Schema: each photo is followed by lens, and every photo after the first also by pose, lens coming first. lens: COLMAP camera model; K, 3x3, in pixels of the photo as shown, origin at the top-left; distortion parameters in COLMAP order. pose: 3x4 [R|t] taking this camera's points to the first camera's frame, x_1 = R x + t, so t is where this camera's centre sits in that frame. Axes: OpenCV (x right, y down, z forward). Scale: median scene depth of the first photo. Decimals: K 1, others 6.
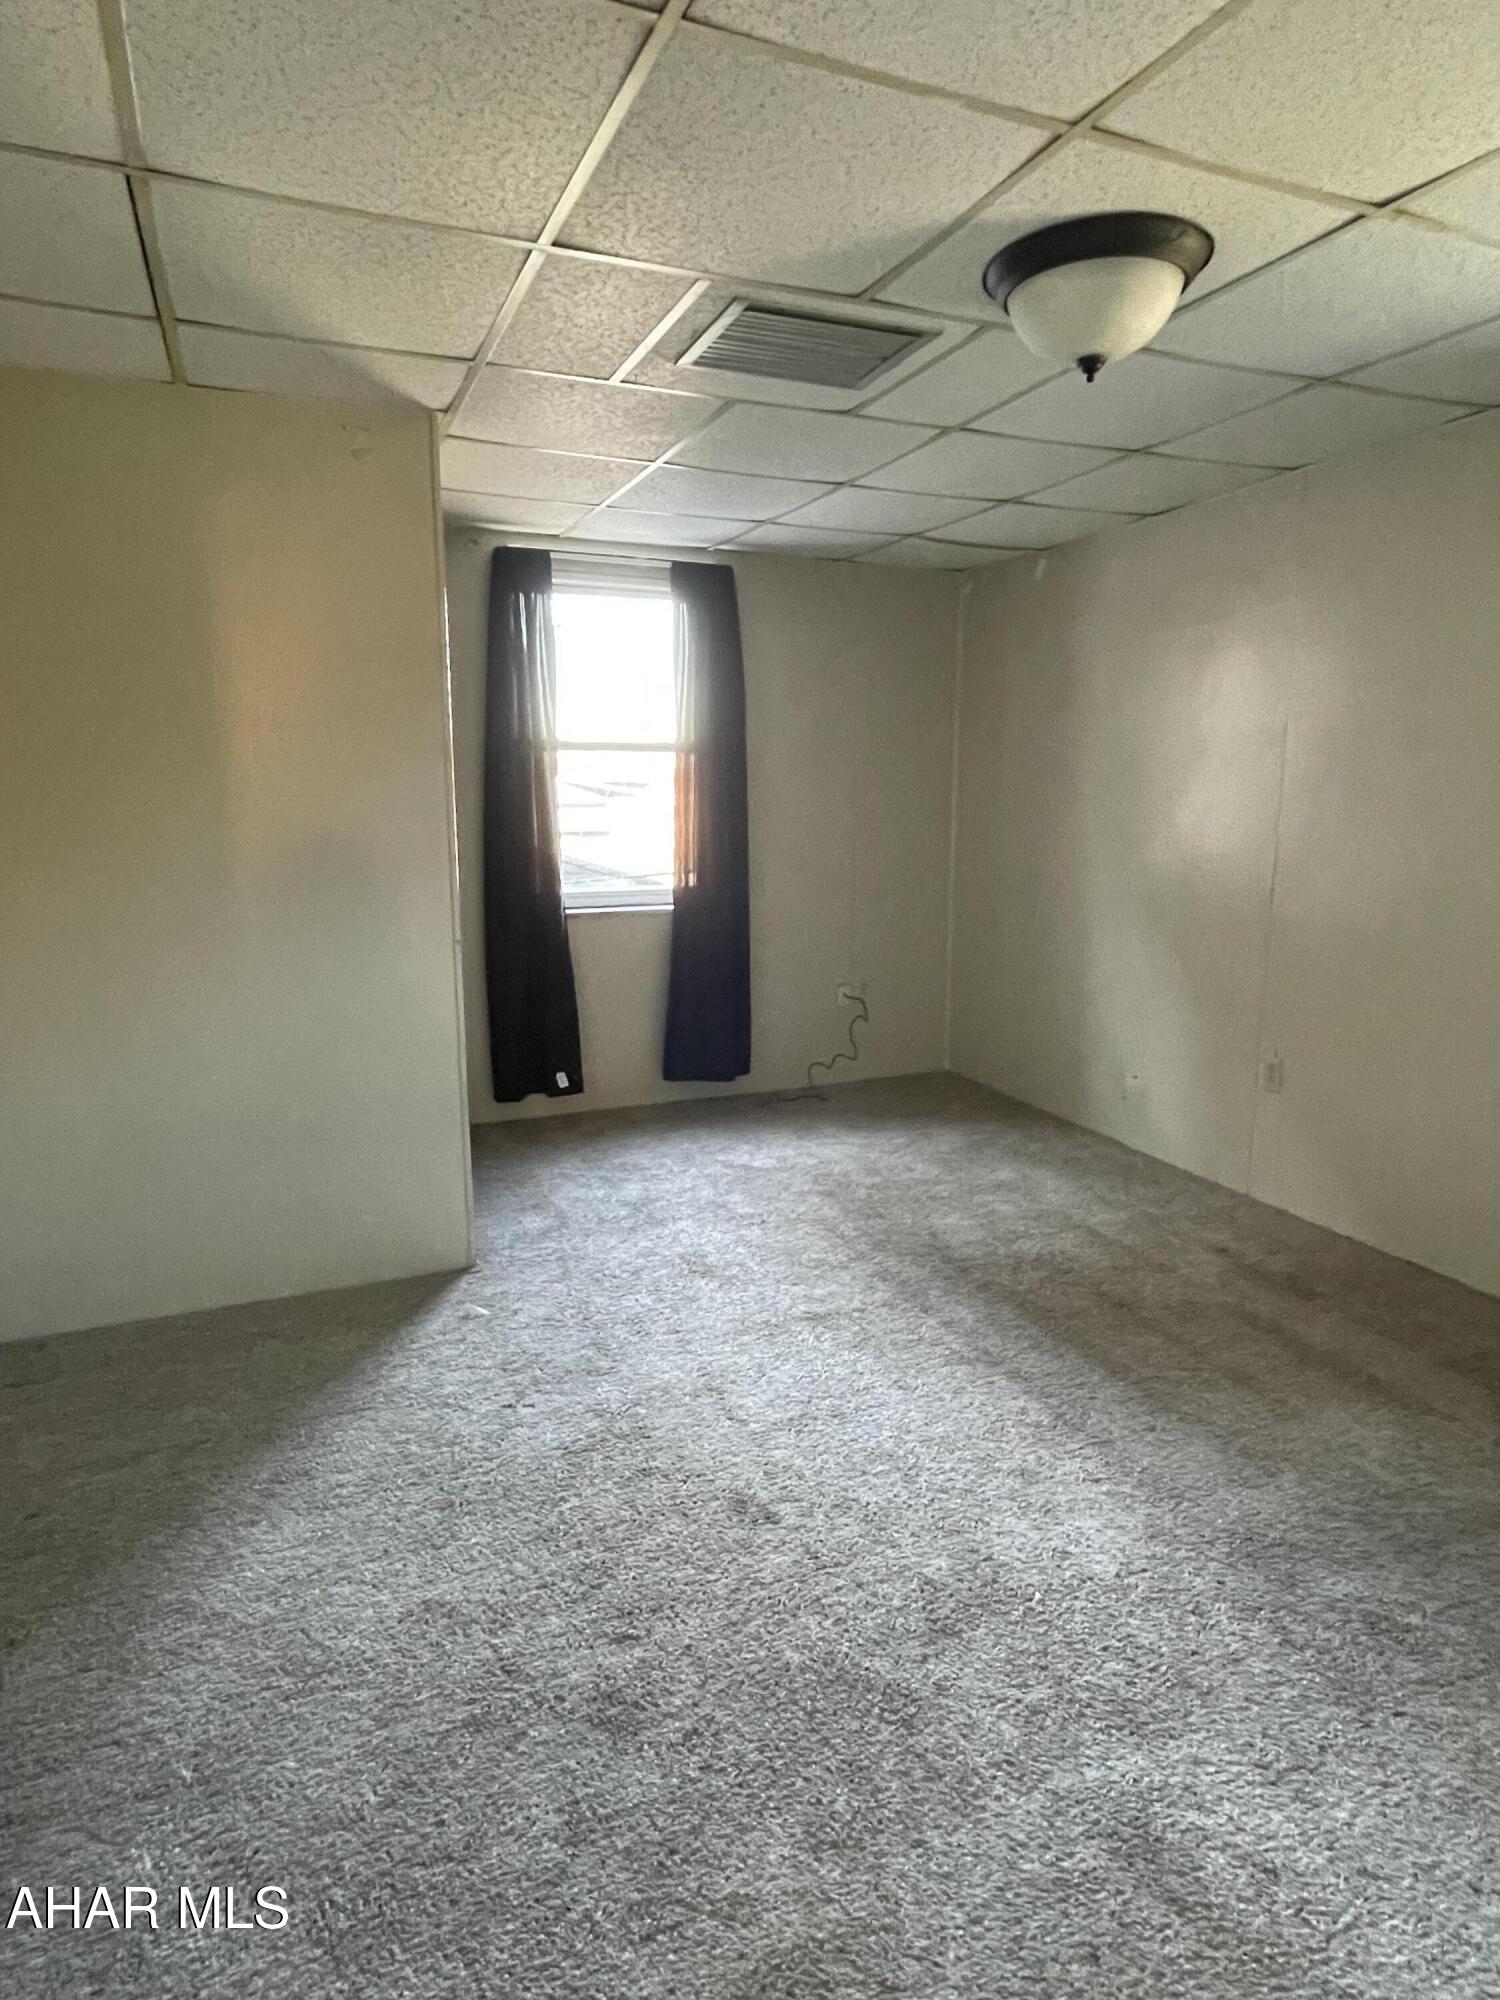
lens RADIAL K [[1119.6, 0, 743.2], [0, 1119.6, 992.9], [0, 0, 1]] dist [-0.002164, 0.000812]
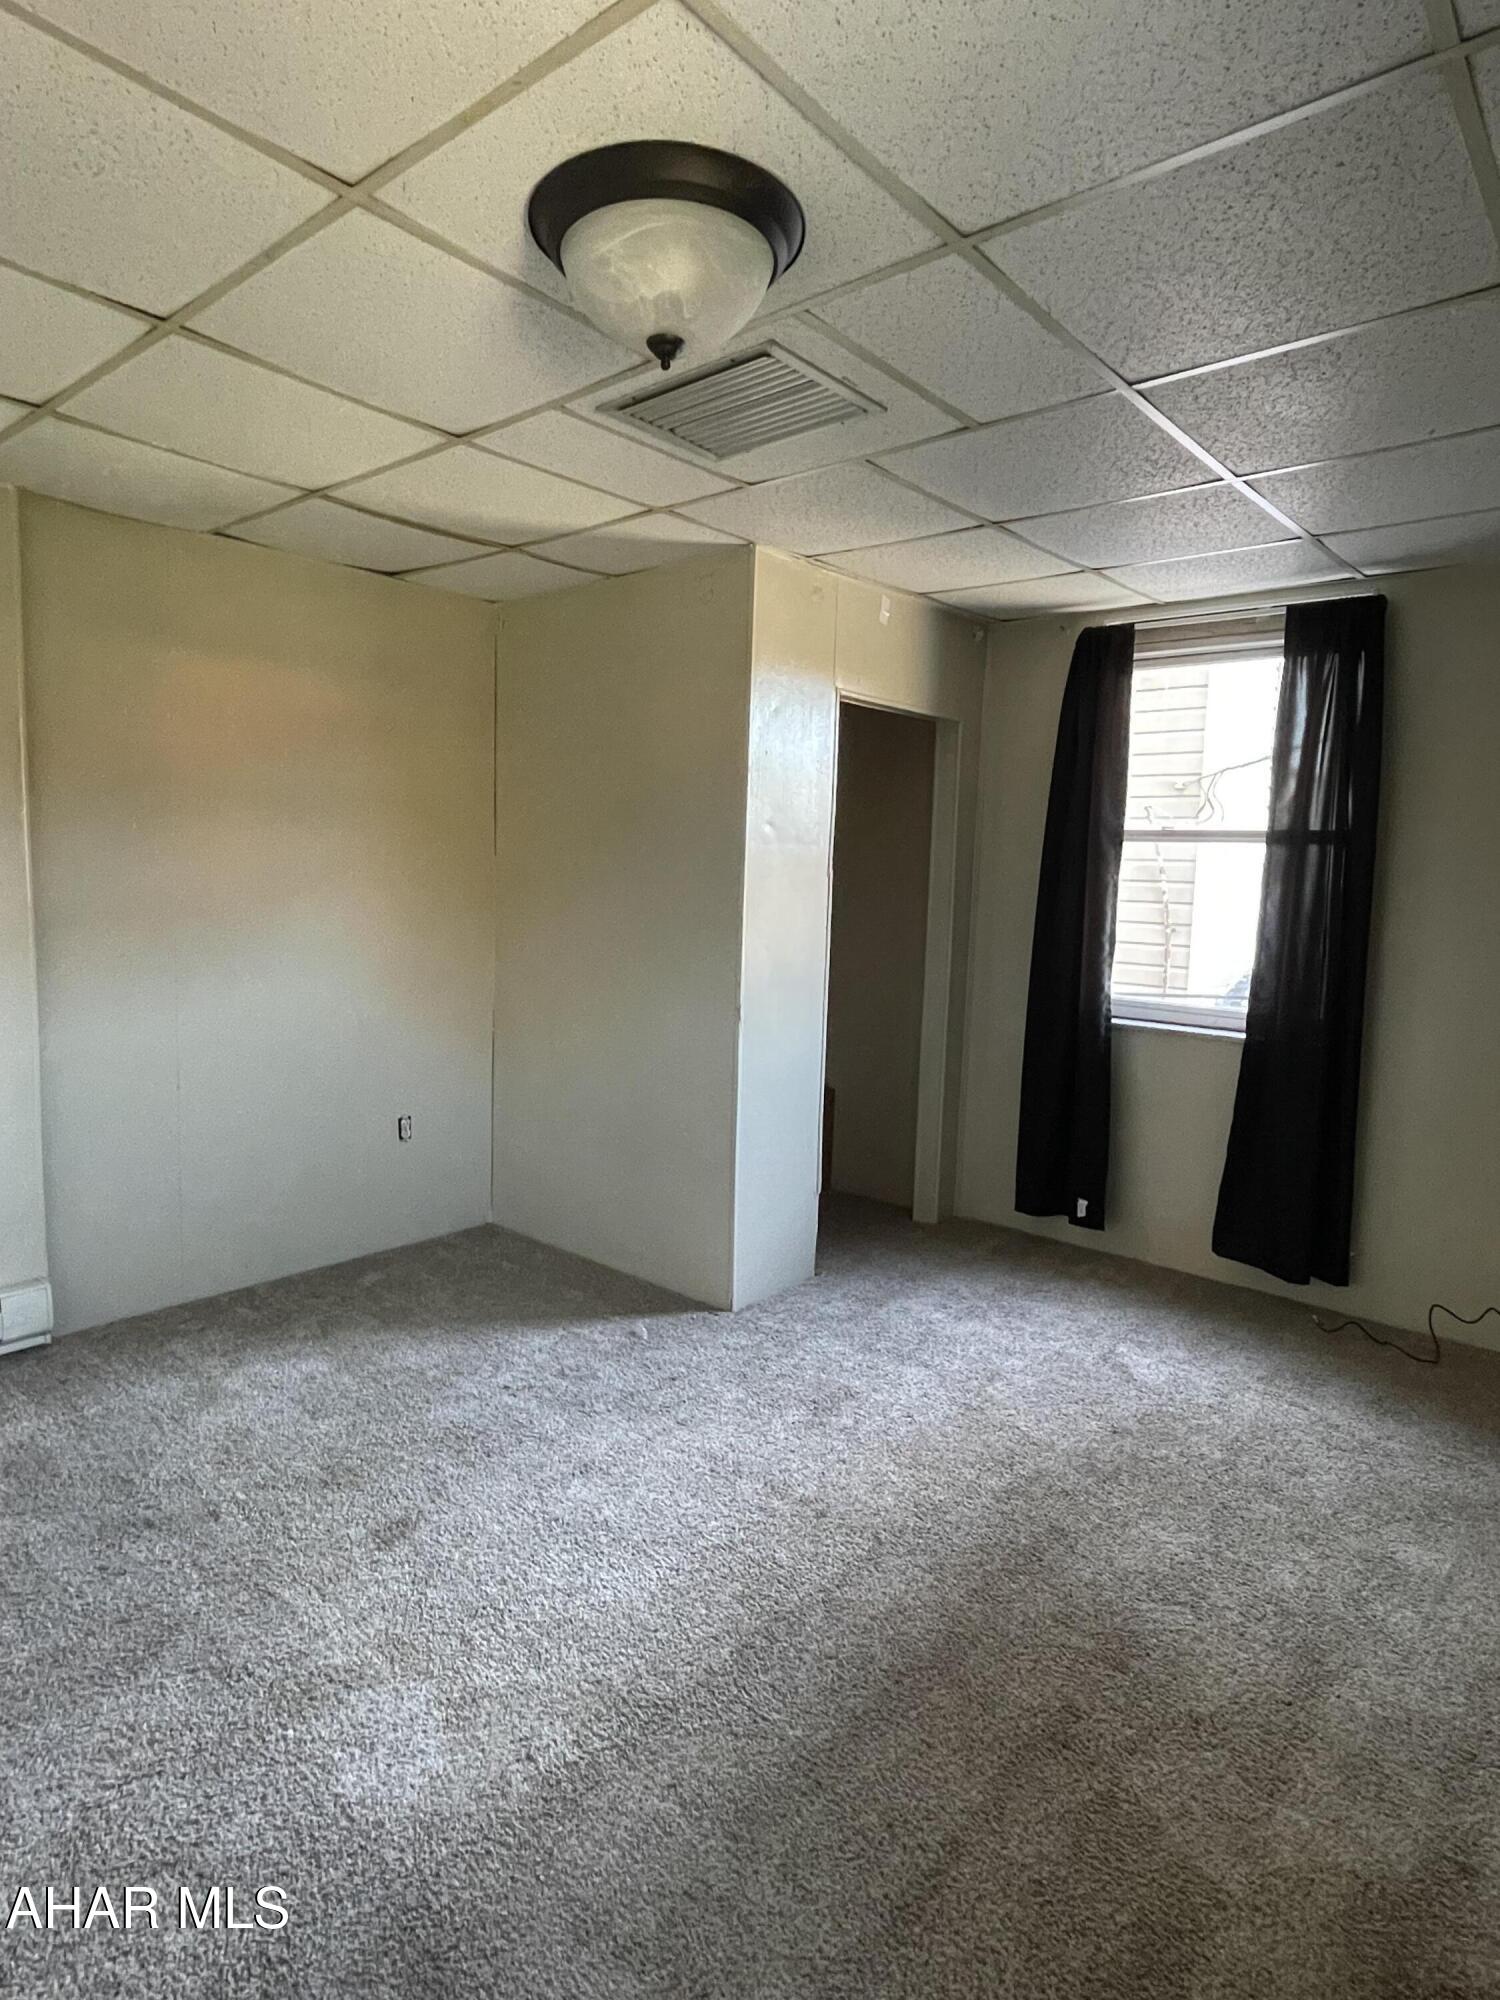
lens RADIAL K [[1120.2, 0, 747.1], [0, 1120.2, 990.5], [0, 0, 1]] dist [-0.015322, 0.002264]
pose [[0.446742, 0.113544, -0.887429, 0.560896], [-0.192612, 0.980860, 0.028535, -0.075140], [0.873683, 0.158181, 0.460061, 0.388261]]
